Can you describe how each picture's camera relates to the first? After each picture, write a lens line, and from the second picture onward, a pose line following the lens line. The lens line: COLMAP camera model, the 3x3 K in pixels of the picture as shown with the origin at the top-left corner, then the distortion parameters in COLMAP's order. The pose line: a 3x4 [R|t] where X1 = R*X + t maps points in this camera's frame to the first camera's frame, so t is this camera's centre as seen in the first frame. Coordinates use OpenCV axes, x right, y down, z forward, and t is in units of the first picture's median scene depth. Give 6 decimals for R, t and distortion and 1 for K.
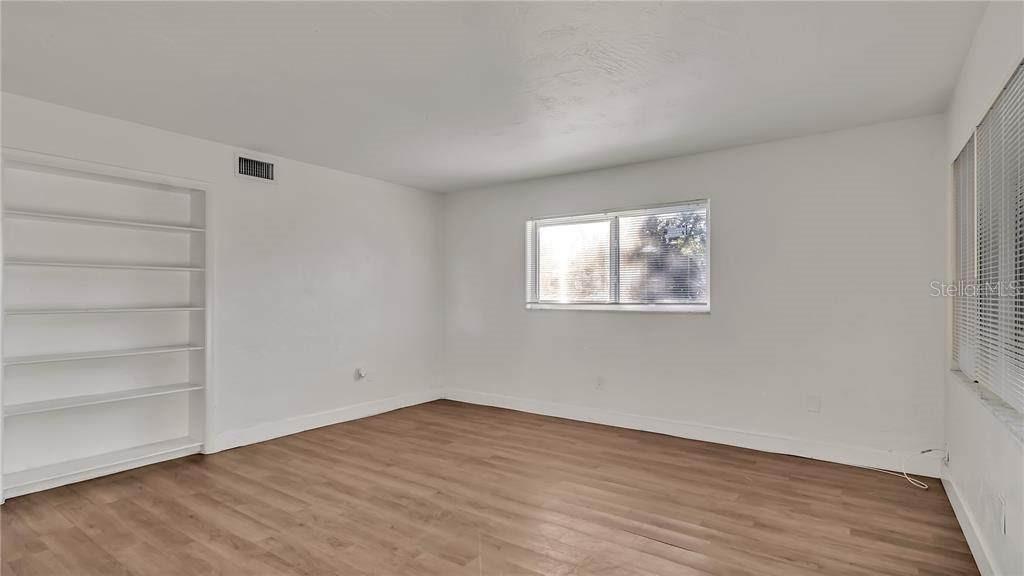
lens RADIAL K [[496.8, 0, 508.8], [0, 496.8, 291.3], [0, 0, 1]] dist [0.001166, 0.001169]
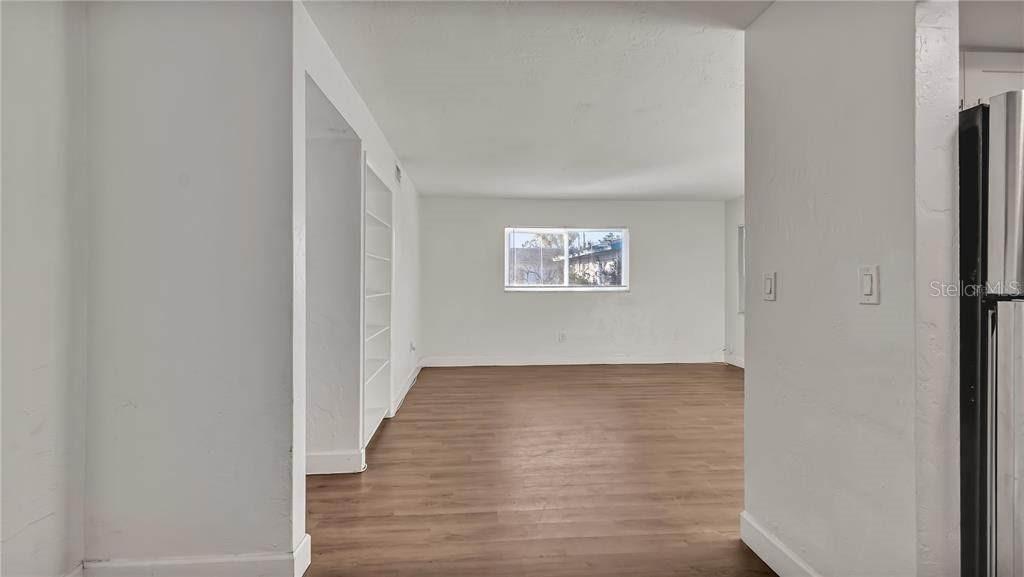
lens RADIAL K [[482.2, 0, 511.6], [0, 482.2, 283.8], [0, 0, 1]] dist [0.004305, -0.002506]
pose [[0.758858, -0.005327, 0.651235, -1.036778], [-0.006040, 0.999866, 0.015216, -0.006191], [-0.651228, -0.015480, 0.758724, -0.041801]]
